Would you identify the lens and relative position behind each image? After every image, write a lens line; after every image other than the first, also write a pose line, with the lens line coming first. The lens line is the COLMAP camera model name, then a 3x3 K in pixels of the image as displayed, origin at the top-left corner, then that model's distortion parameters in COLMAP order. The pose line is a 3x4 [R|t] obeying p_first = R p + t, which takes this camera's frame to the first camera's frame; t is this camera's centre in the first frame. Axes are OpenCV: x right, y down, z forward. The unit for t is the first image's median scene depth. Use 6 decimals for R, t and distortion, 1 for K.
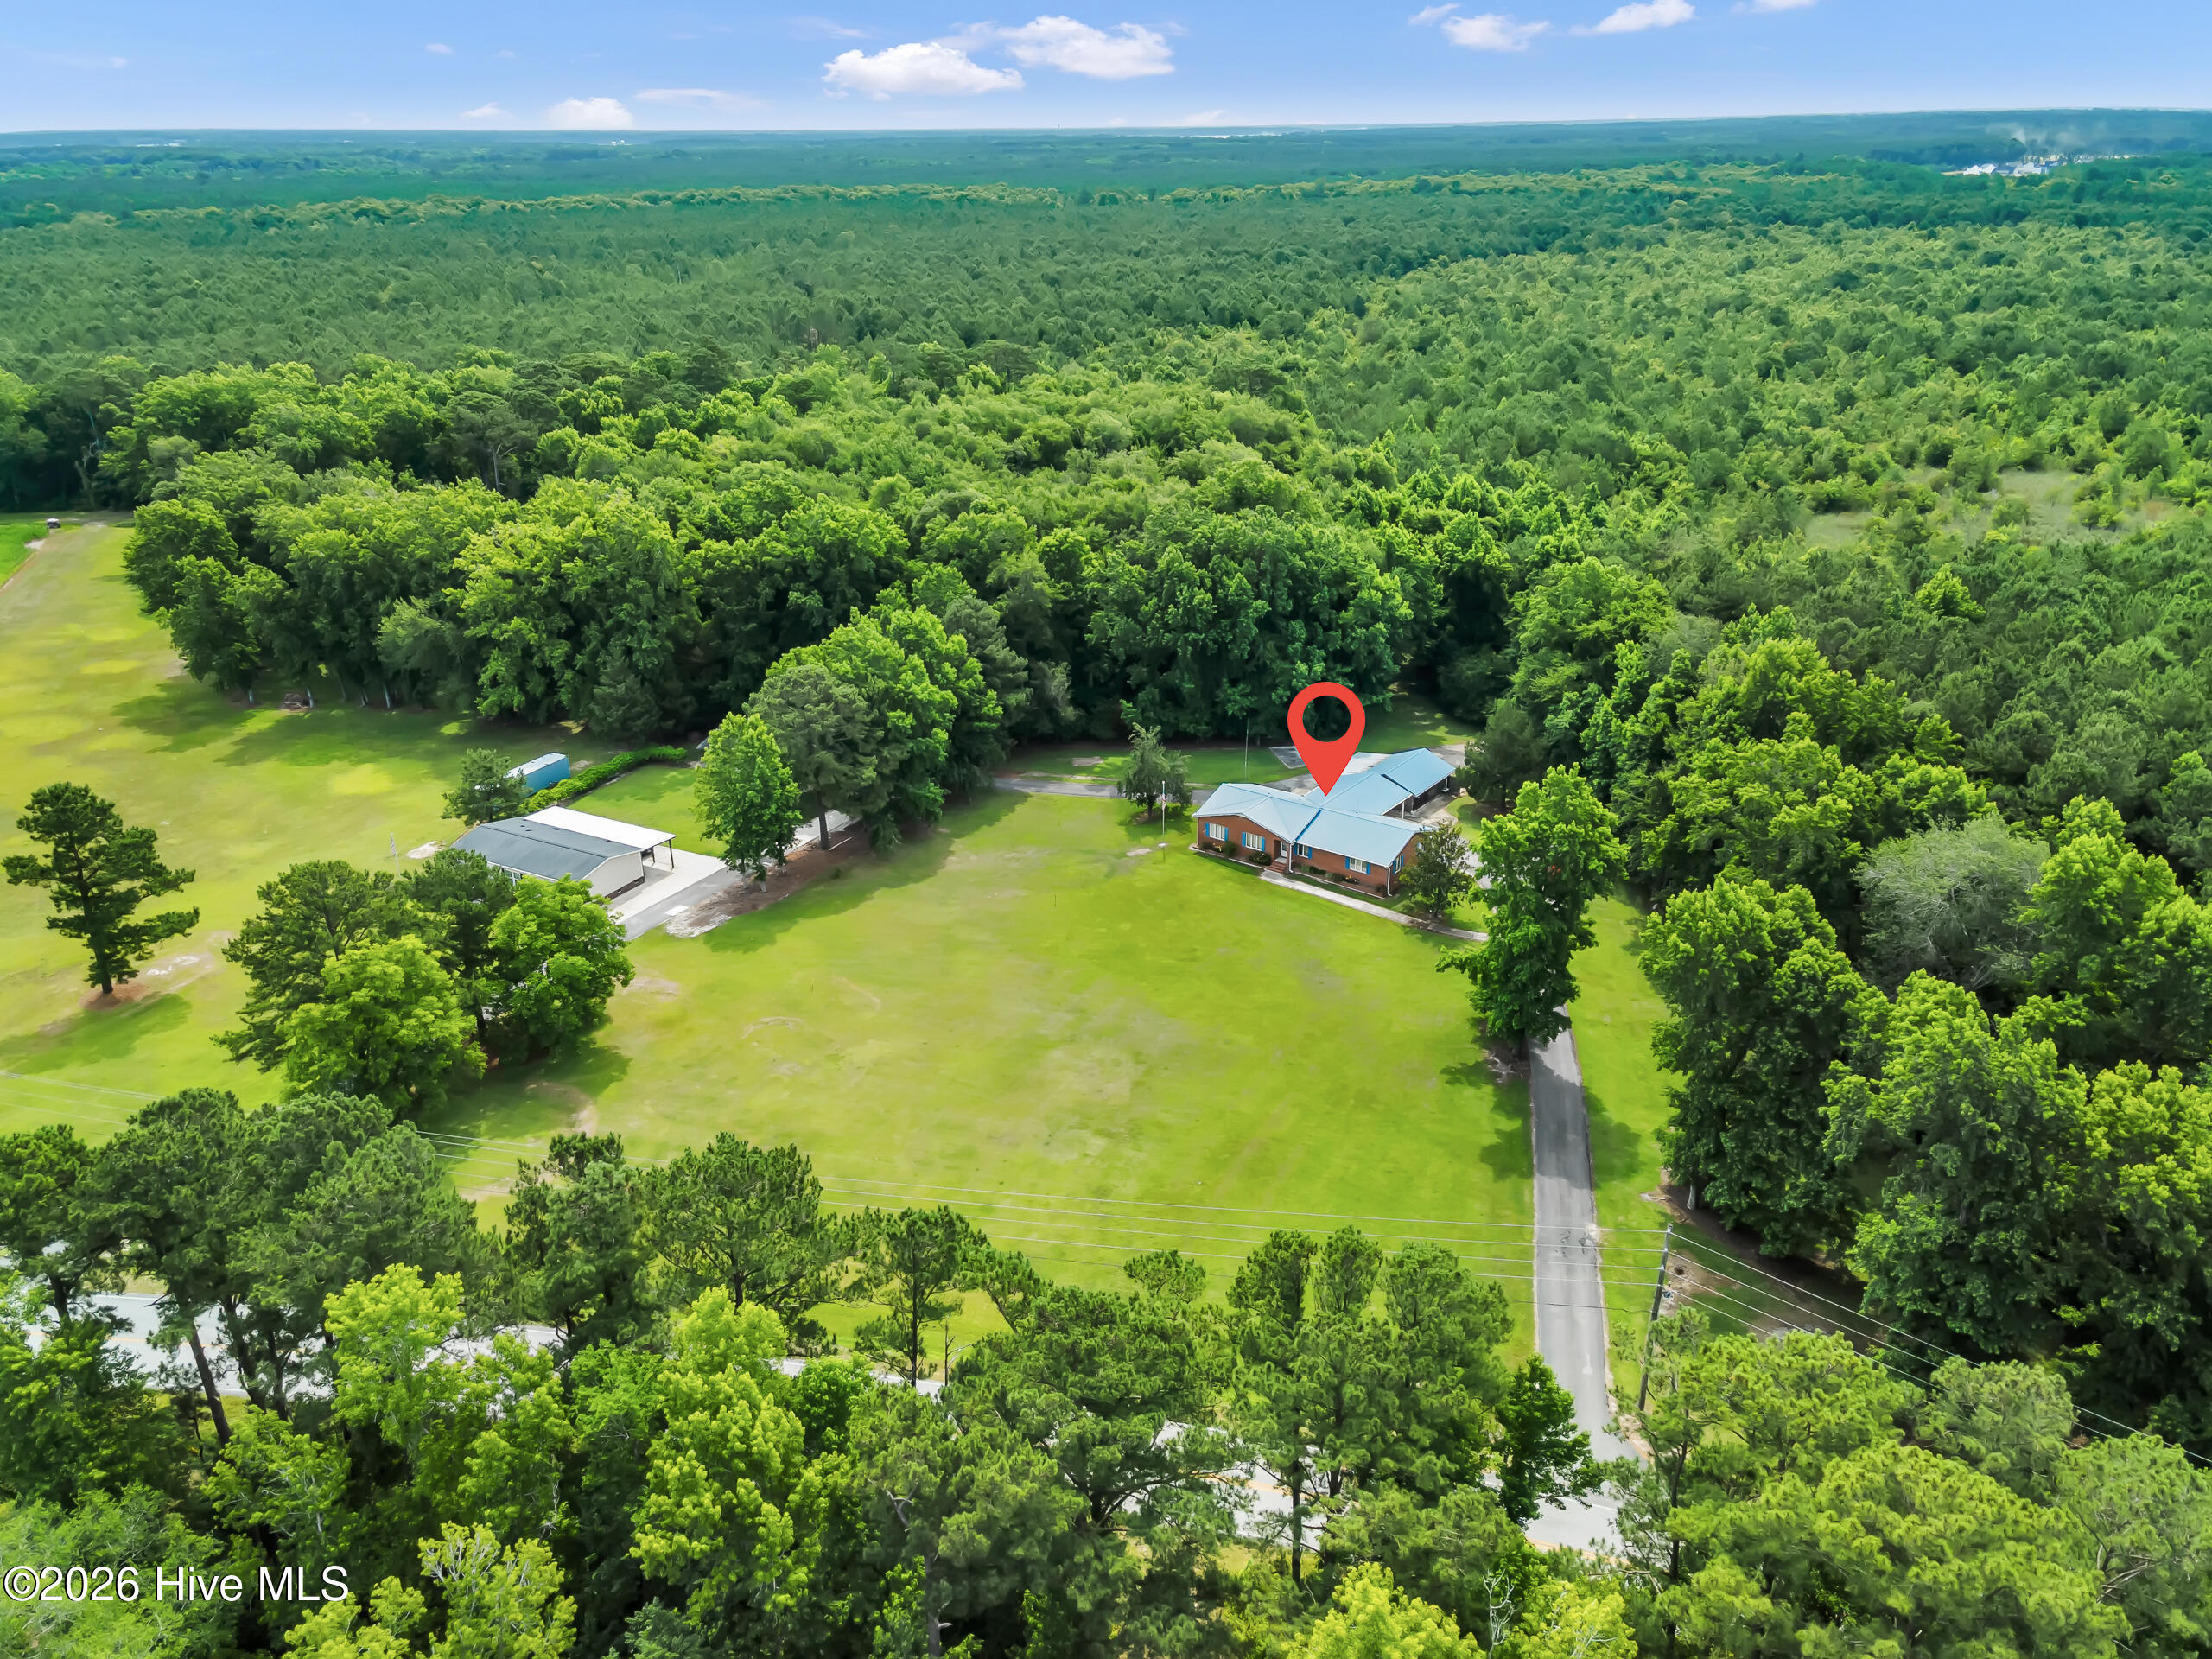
lens RADIAL K [[1617.0, 0, 1101.0], [0, 1617.0, 828.3], [0, 0, 1]] dist [0.009656, 0.061151]
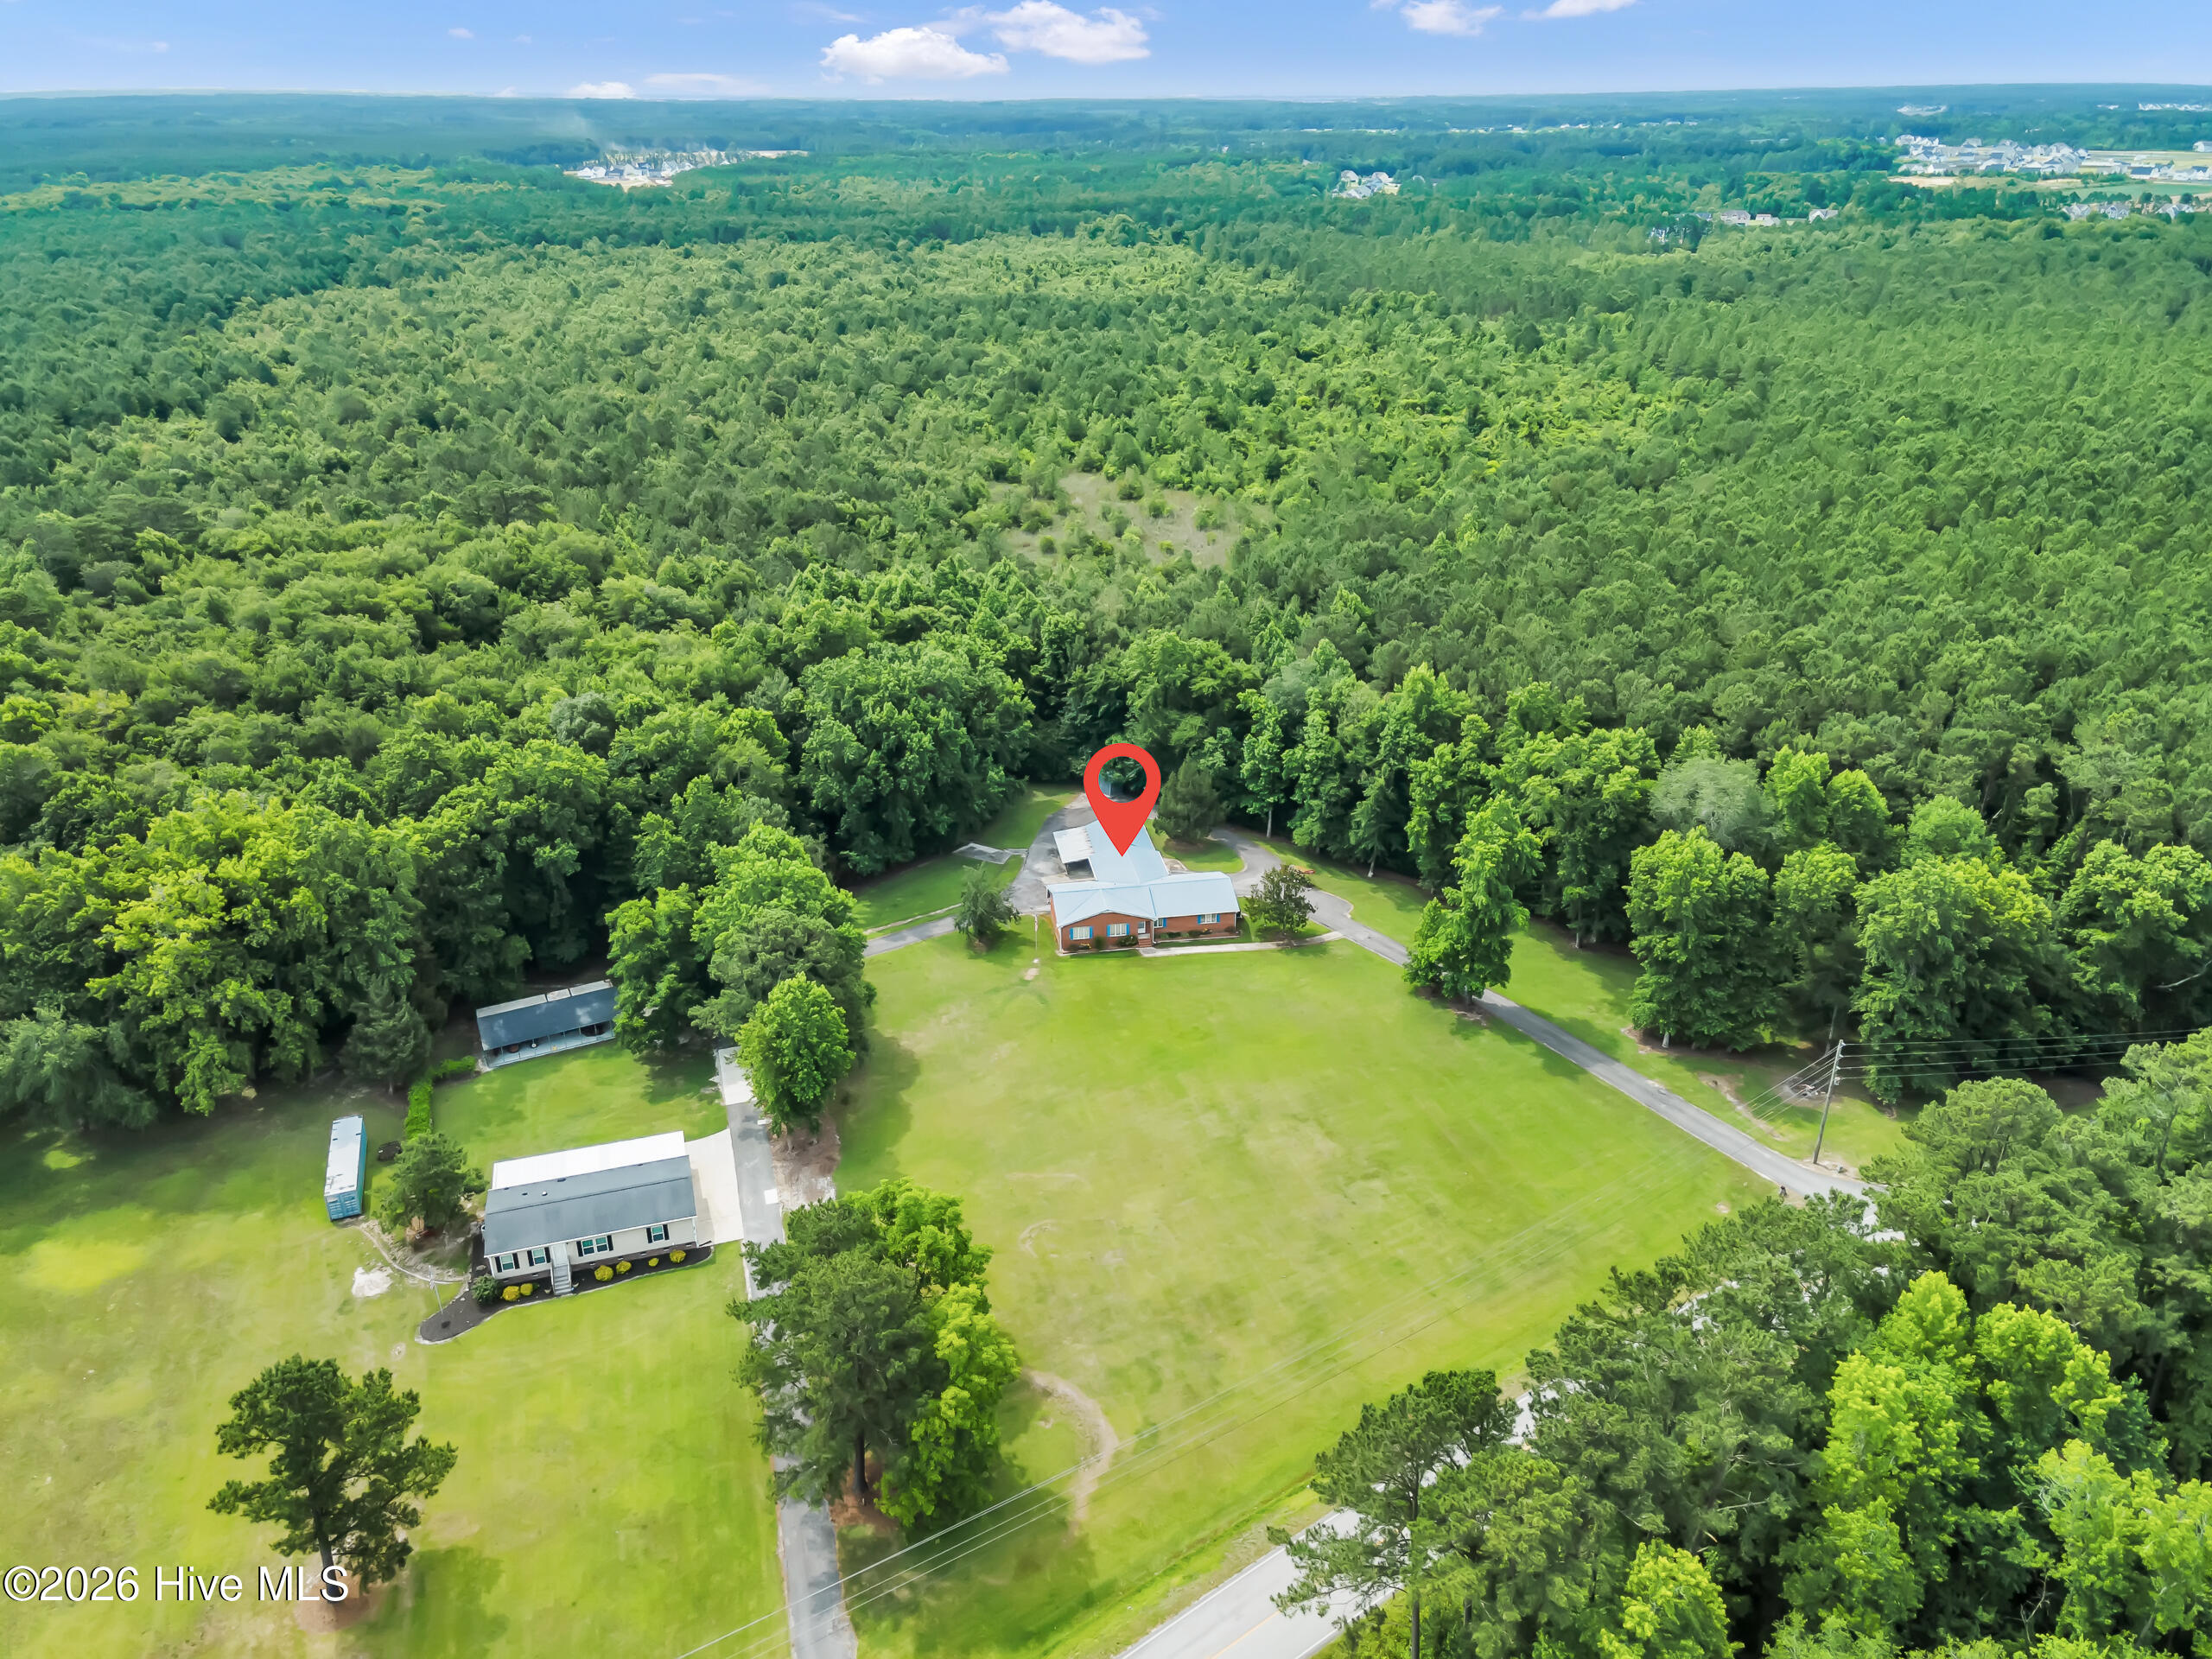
lens RADIAL K [[1617.0, 0, 1101.0], [0, 1617.0, 828.3], [0, 0, 1]] dist [0.009656, 0.061151]
pose [[0.697112, -0.291980, 0.654814, -0.626774], [0.283498, 0.951142, 0.122302, -0.198169], [-0.658531, 0.100381, 0.745829, 0.120073]]
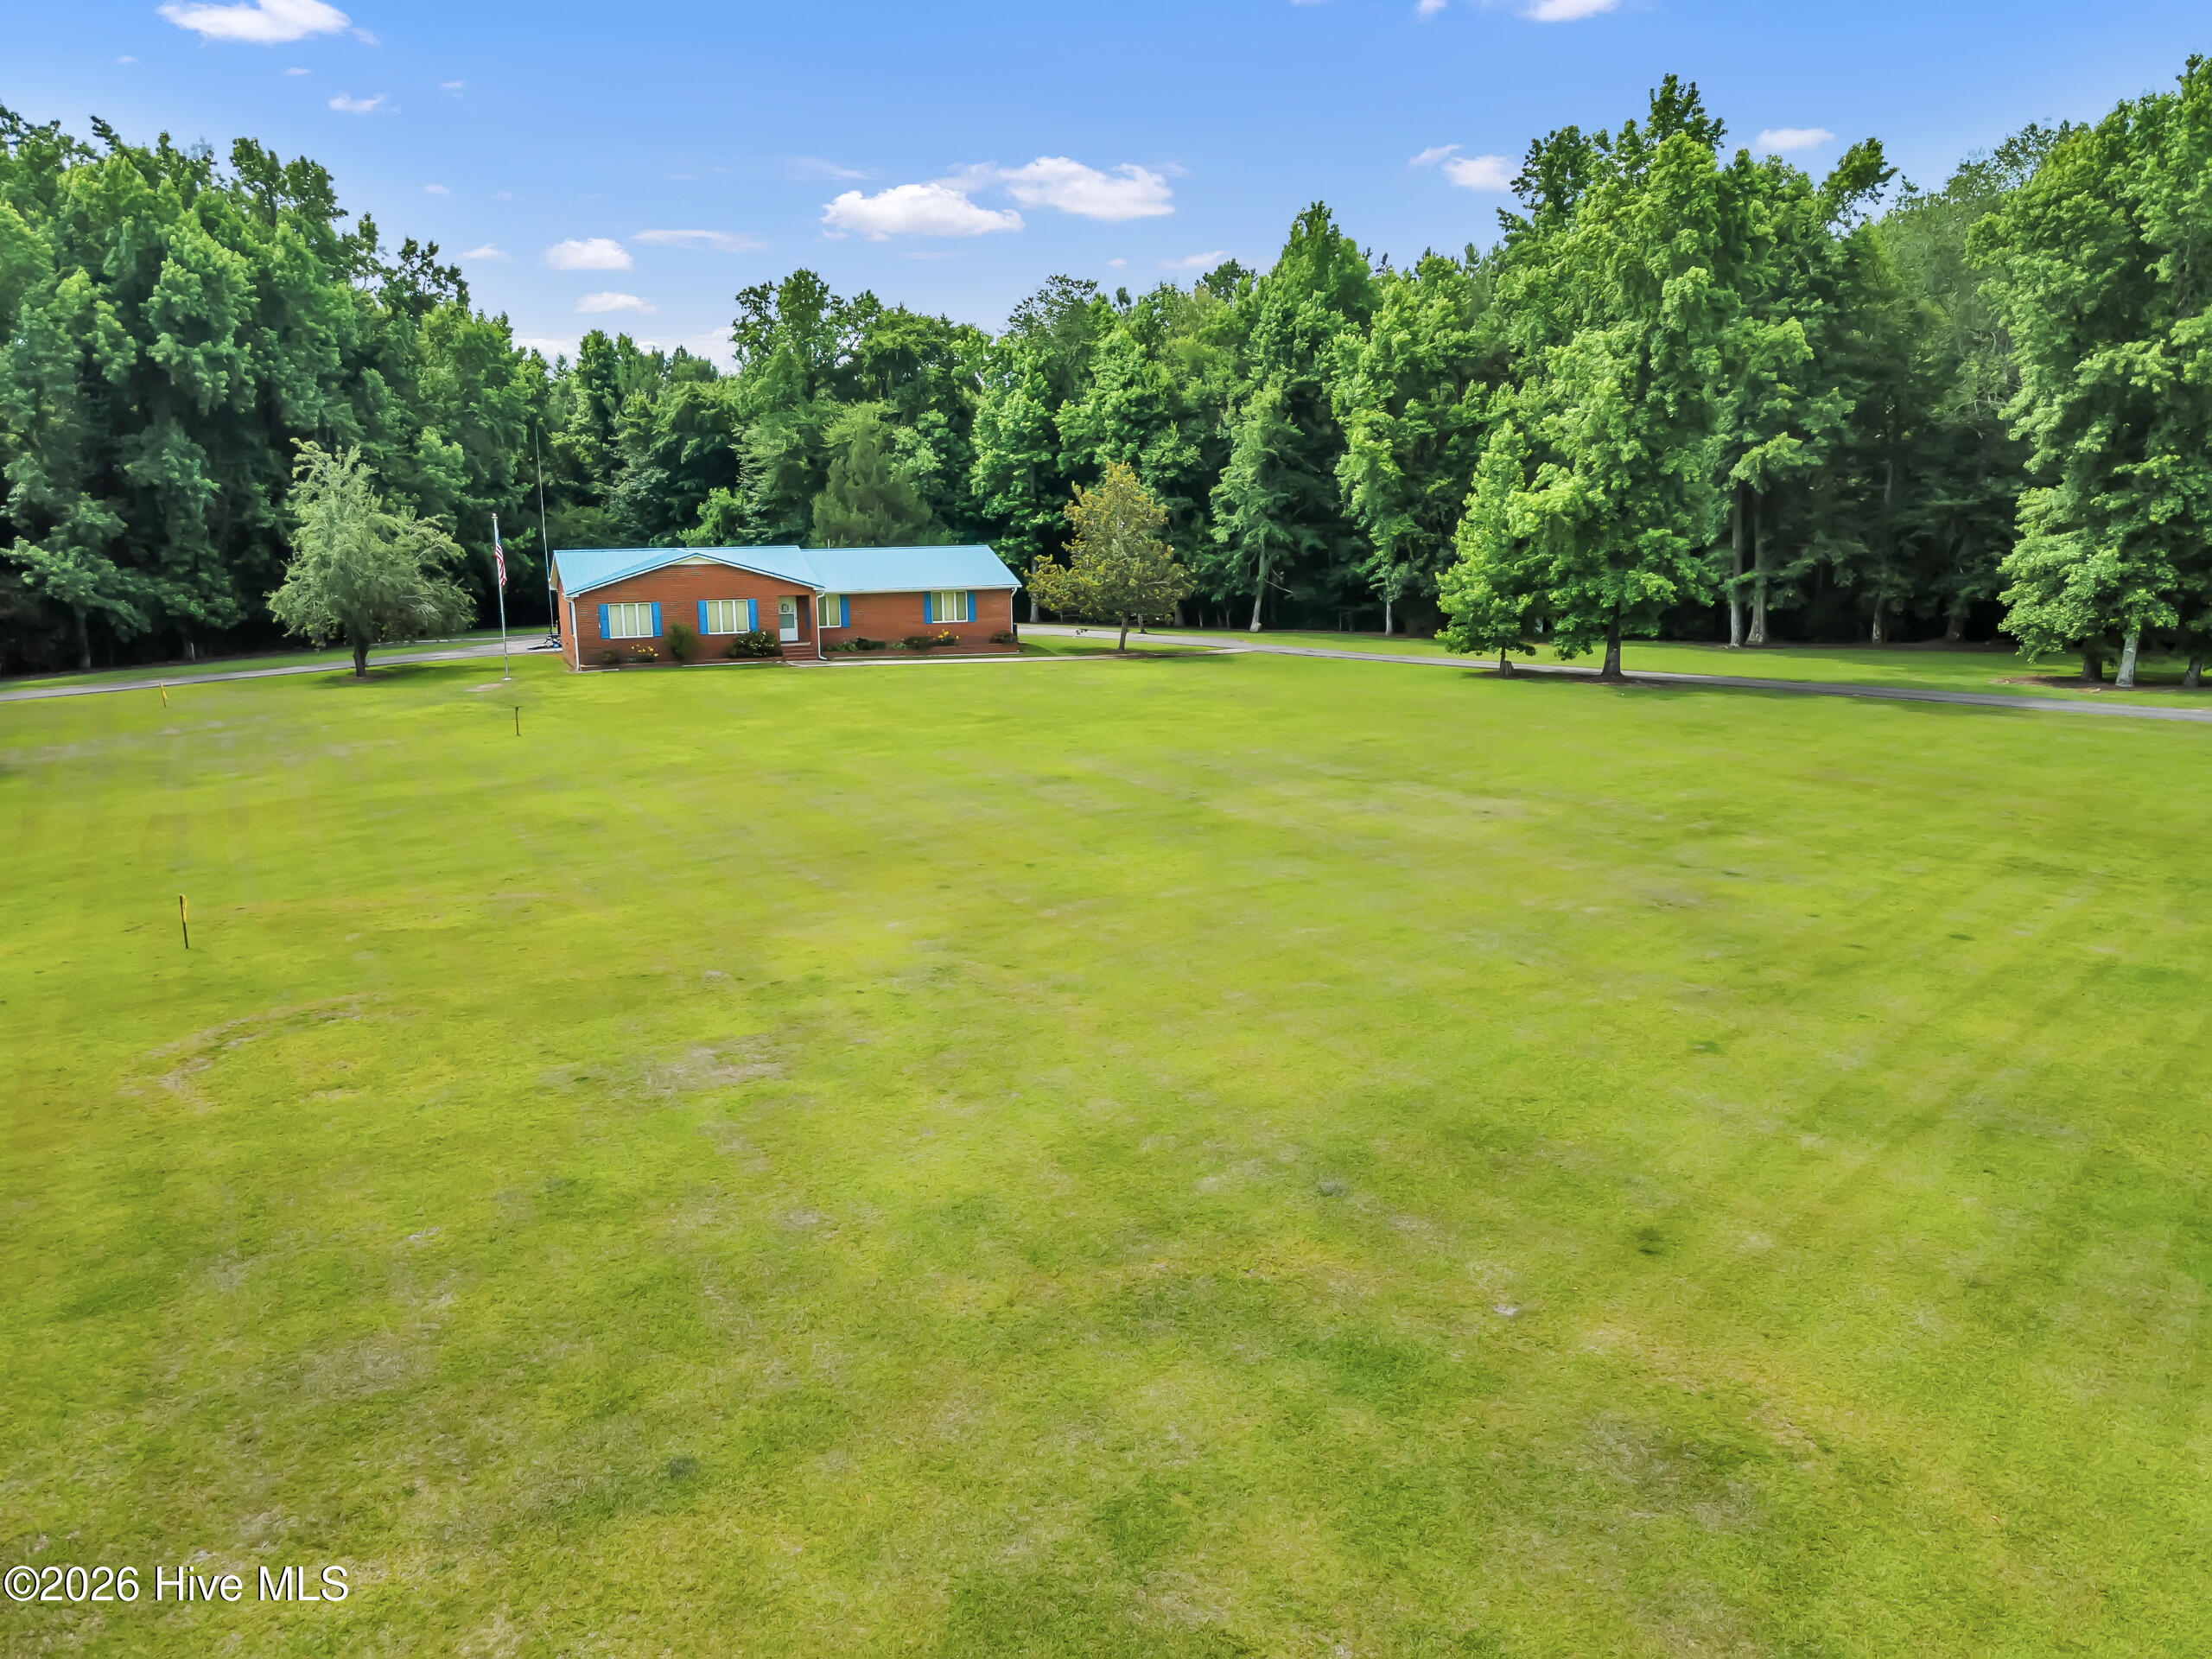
lens RADIAL K [[1617.0, 0, 1101.0], [0, 1617.0, 828.3], [0, 0, 1]] dist [0.009656, 0.061151]
pose [[0.512762, -0.168987, 0.841735, -0.241208], [0.346681, 0.937703, -0.022935, 0.108001], [-0.785422, 0.303574, 0.539403, 0.647117]]
